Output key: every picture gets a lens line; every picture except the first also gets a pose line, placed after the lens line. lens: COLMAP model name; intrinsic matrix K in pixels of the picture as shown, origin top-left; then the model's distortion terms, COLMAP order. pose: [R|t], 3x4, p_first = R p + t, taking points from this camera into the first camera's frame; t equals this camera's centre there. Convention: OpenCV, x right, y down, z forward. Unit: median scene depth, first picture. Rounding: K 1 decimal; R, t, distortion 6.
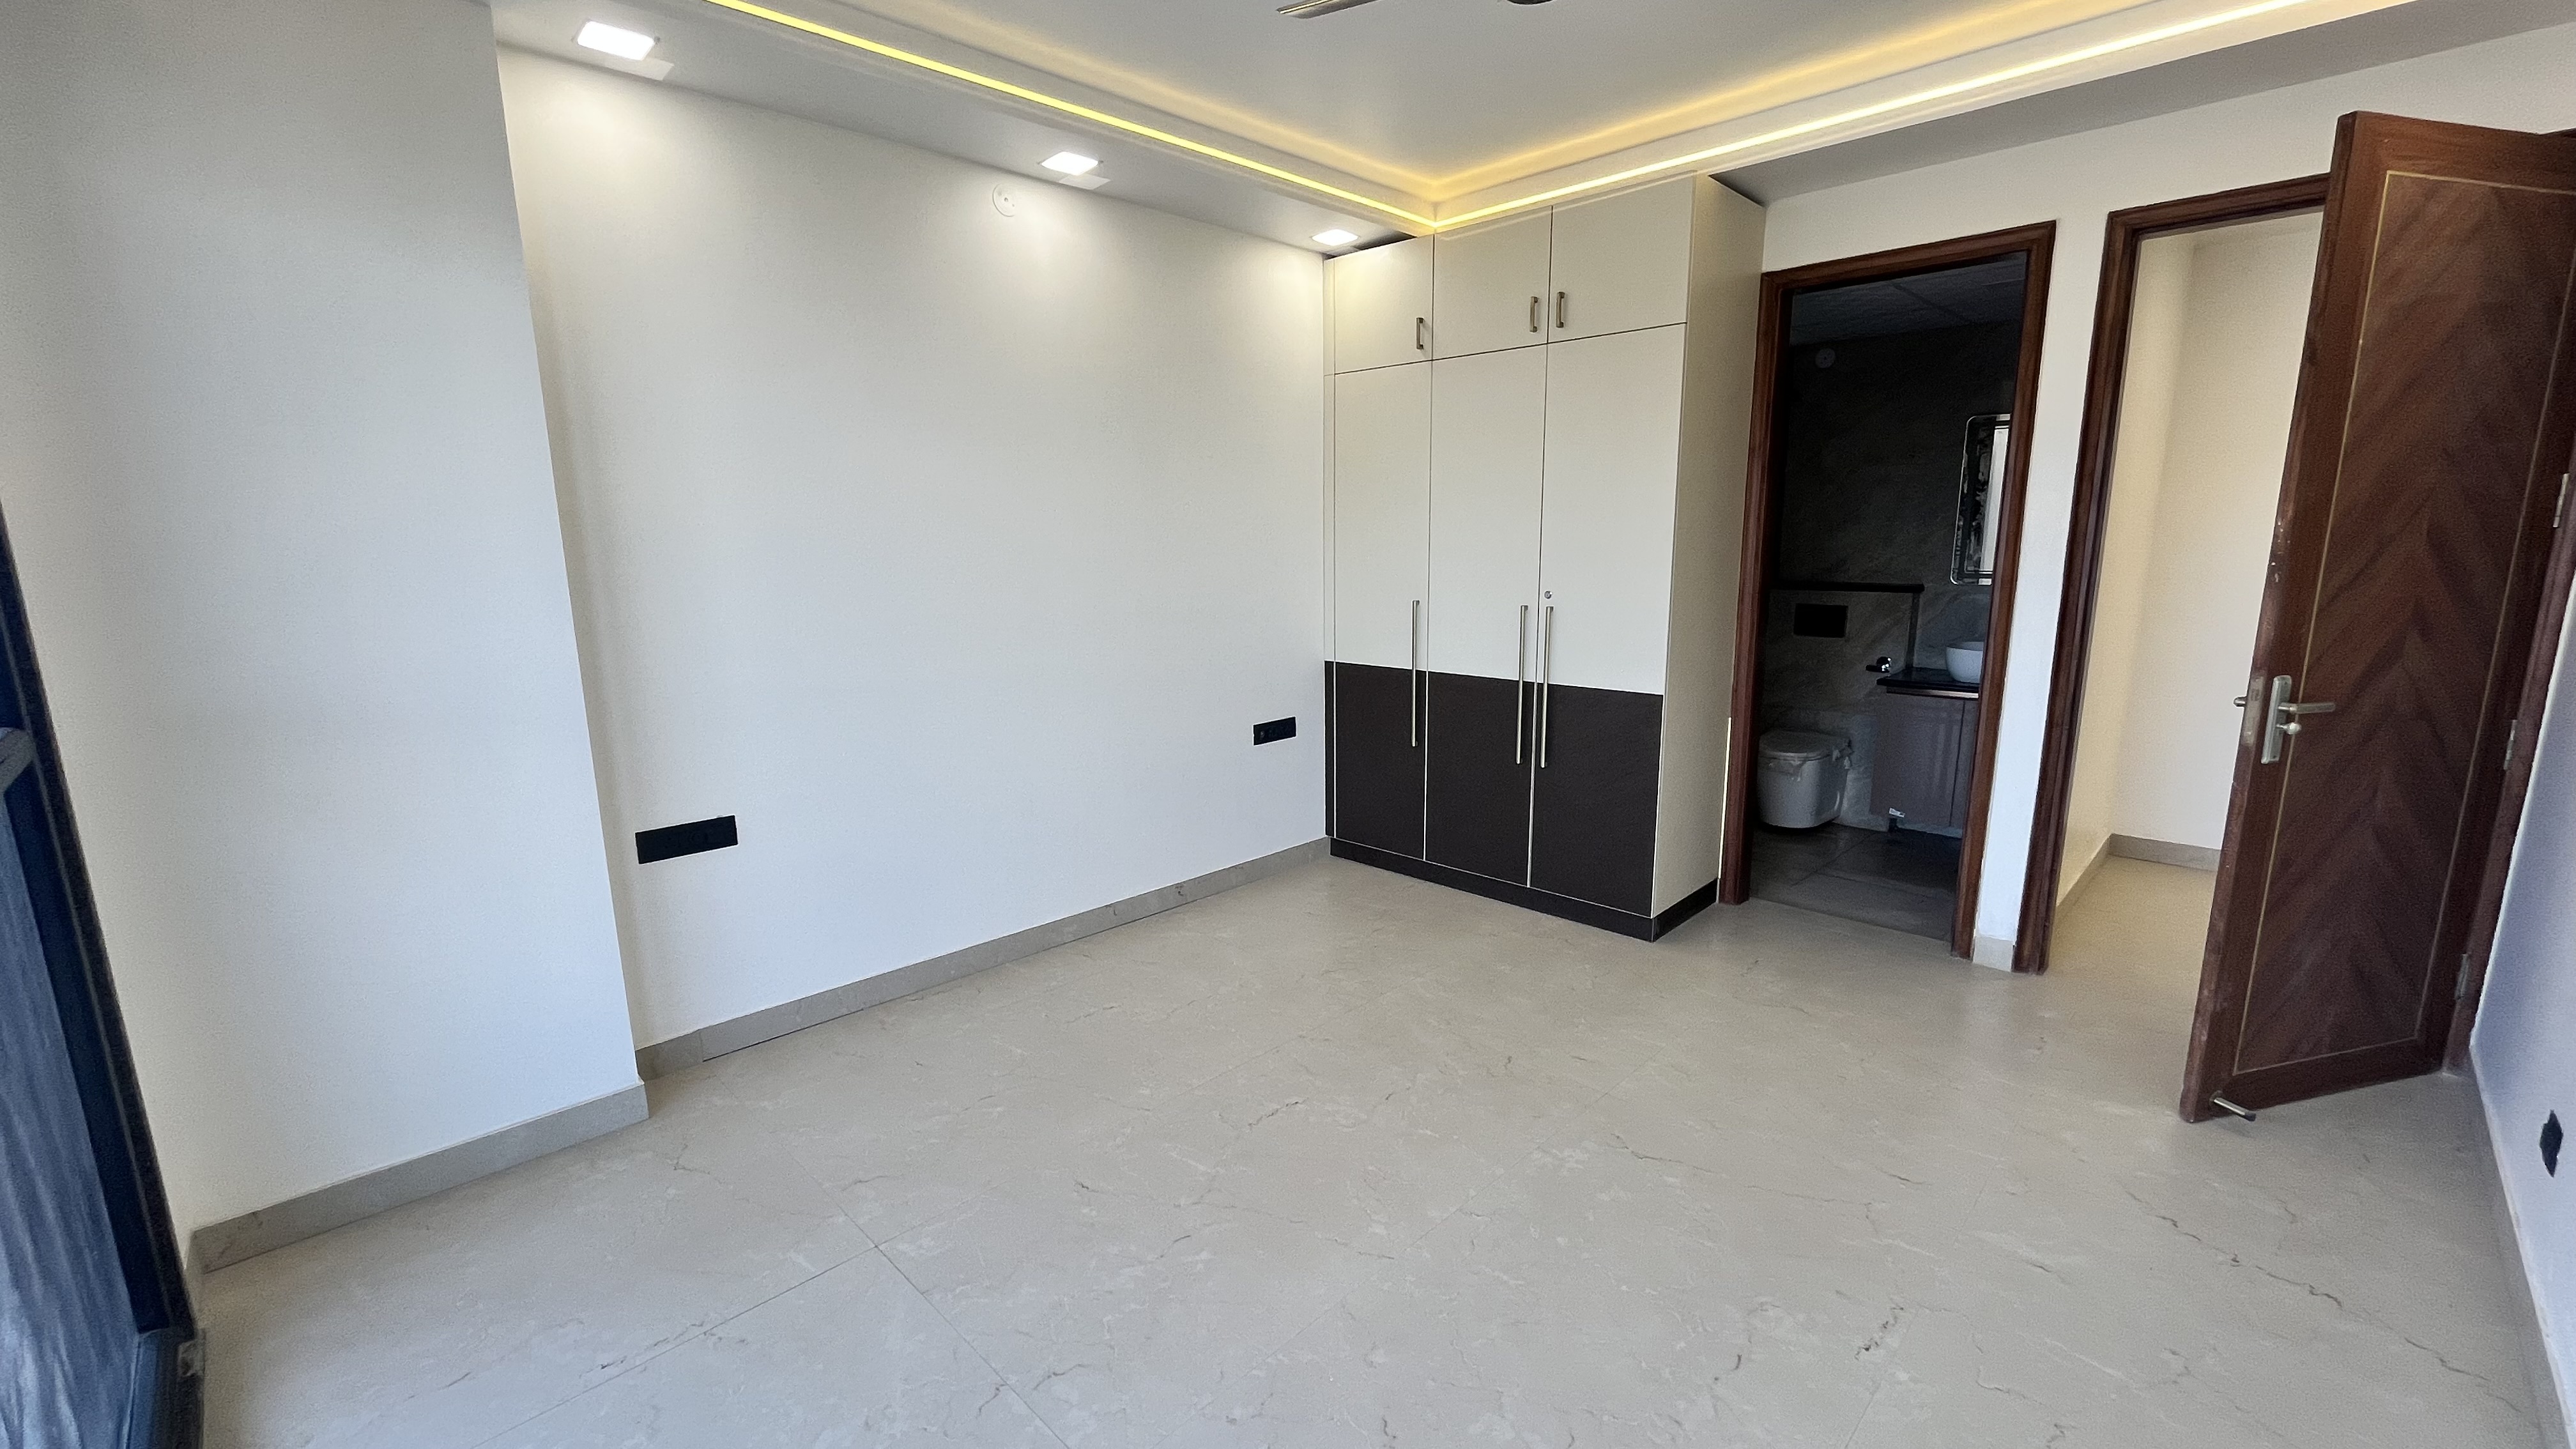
lens RADIAL K [[1053.9, 0, 1276.7], [0, 1053.9, 731.0], [0, 0, 1]] dist [-0.001361, -0.000174]
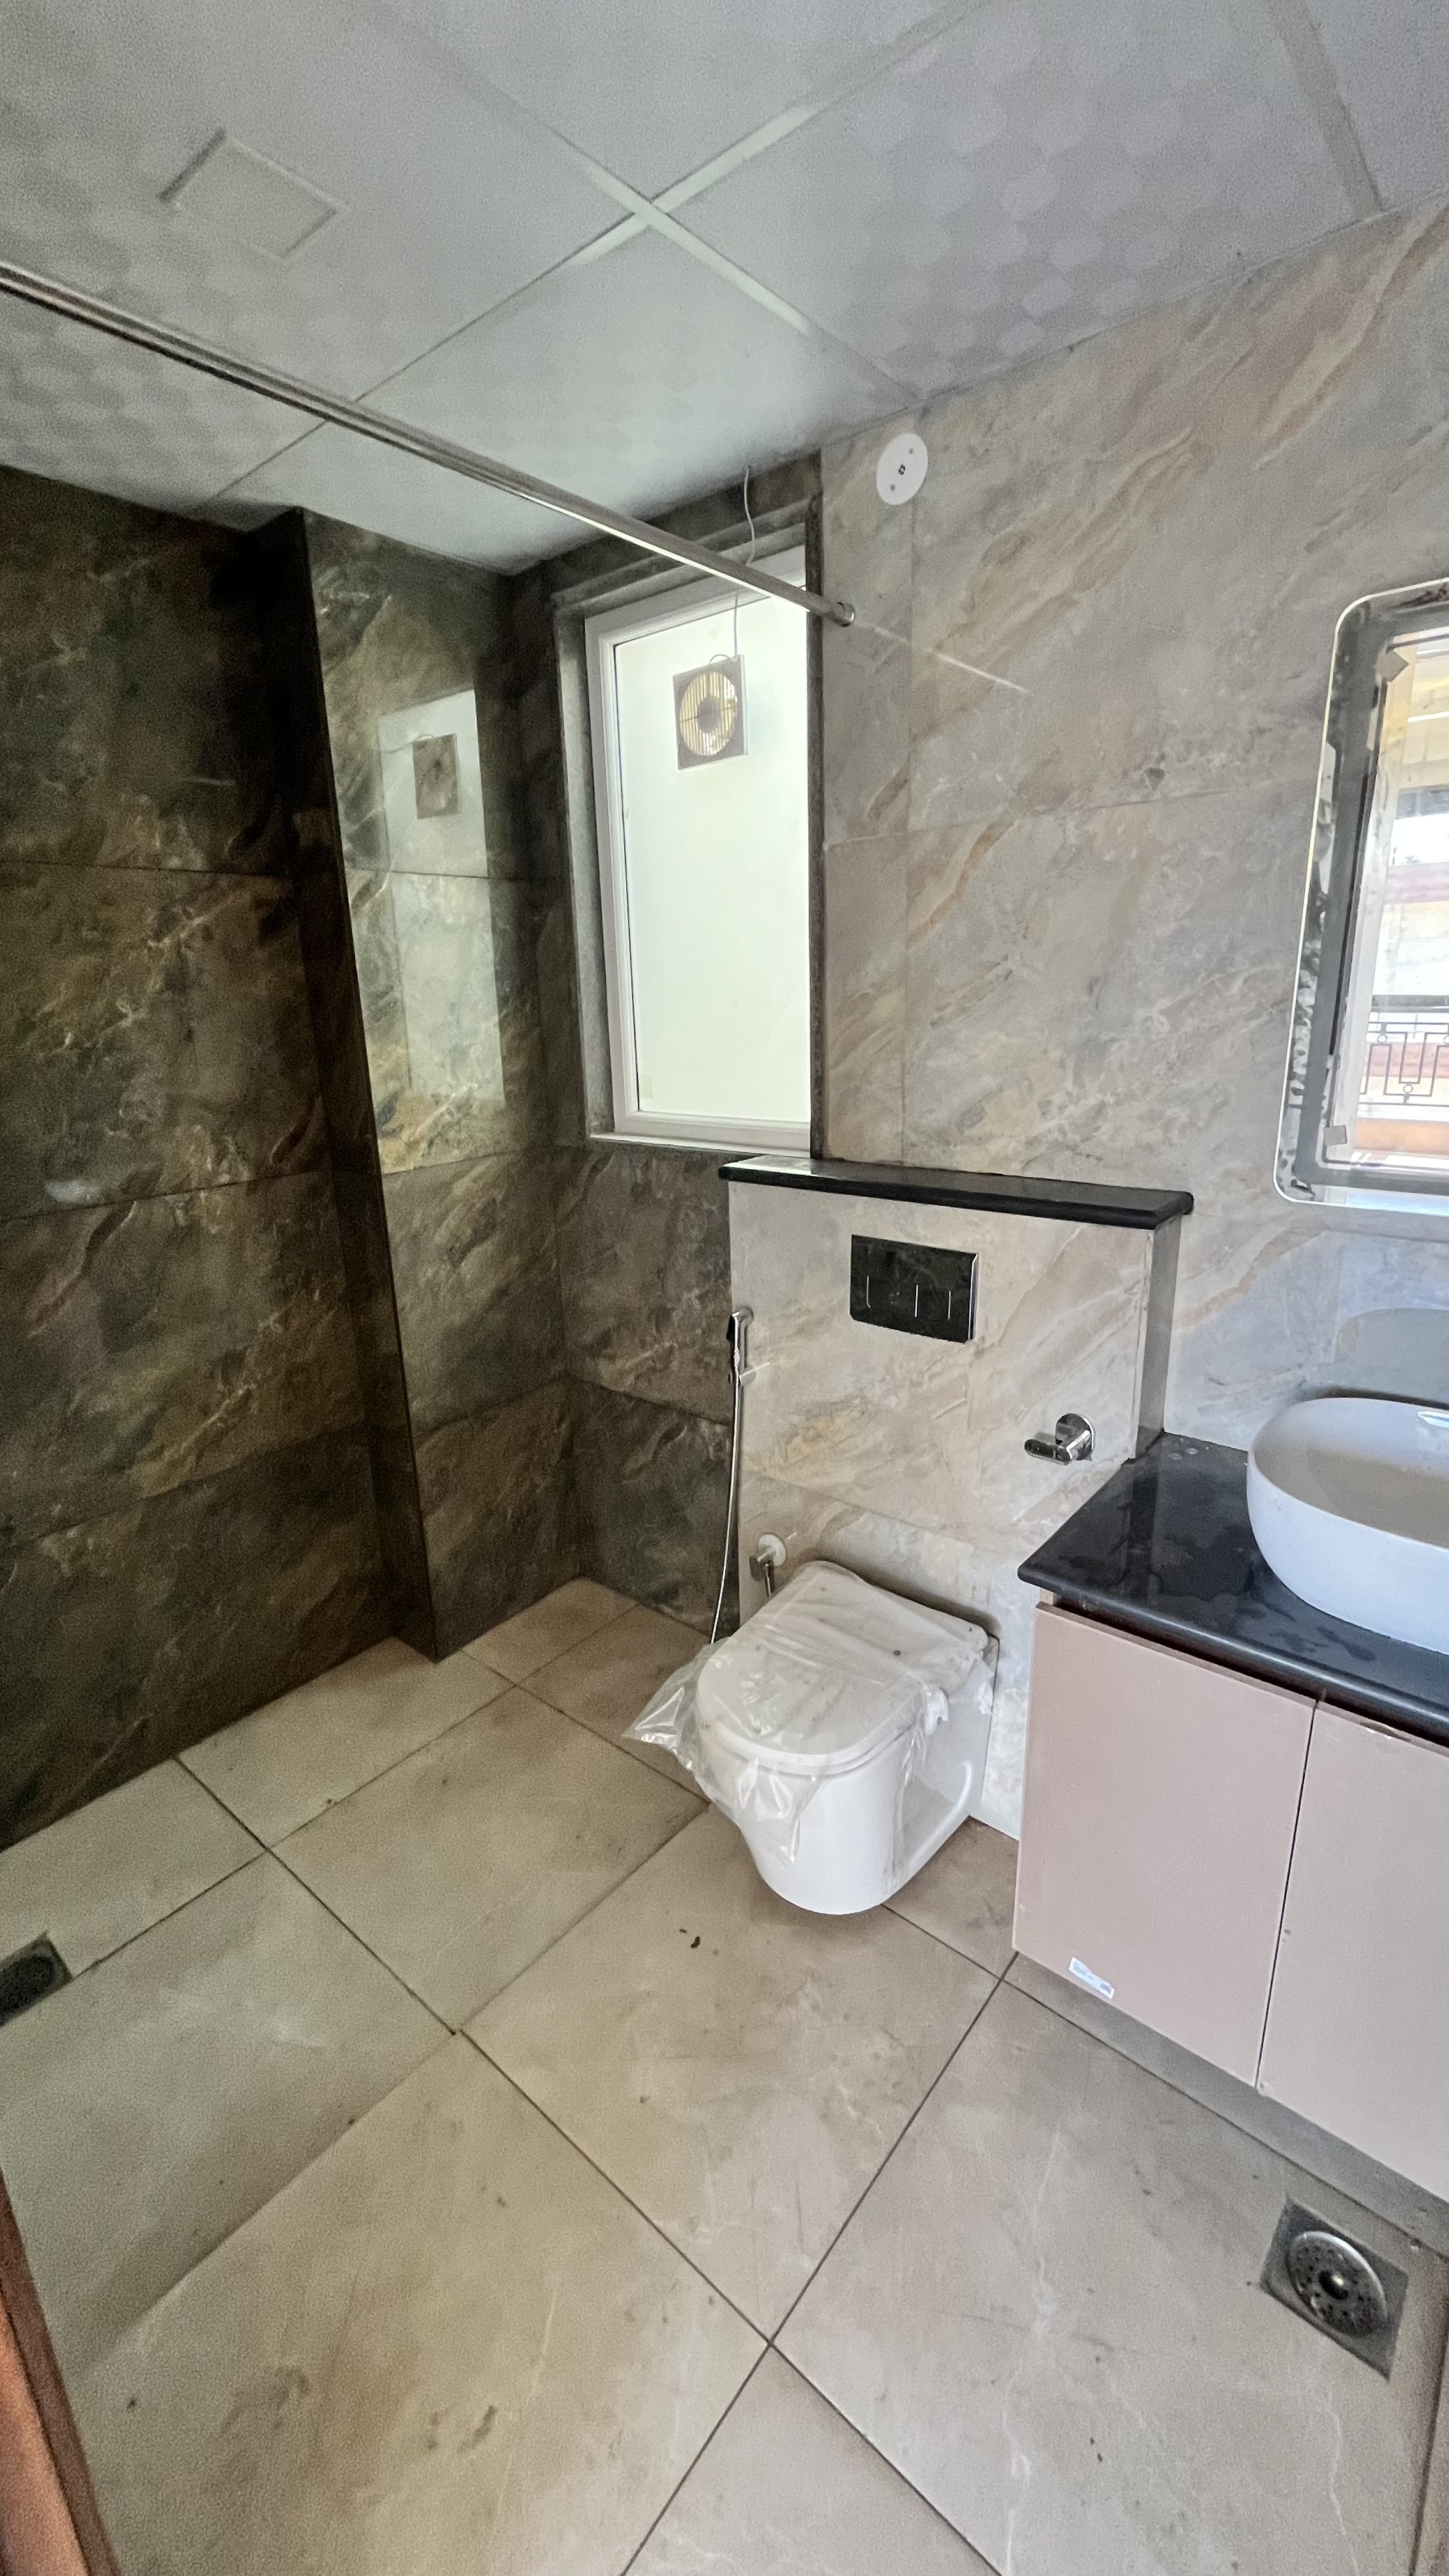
lens RADIAL K [[1053.9, 0, 724.5], [0, 1053.9, 1288.0], [0, 0, 1]] dist [-0.001361, -0.000174]
pose [[0.995548, -0.043570, 0.083587, 0.440266], [0.036043, 0.995331, 0.089538, -0.142949], [-0.087098, -0.086126, 0.992470, 0.684396]]
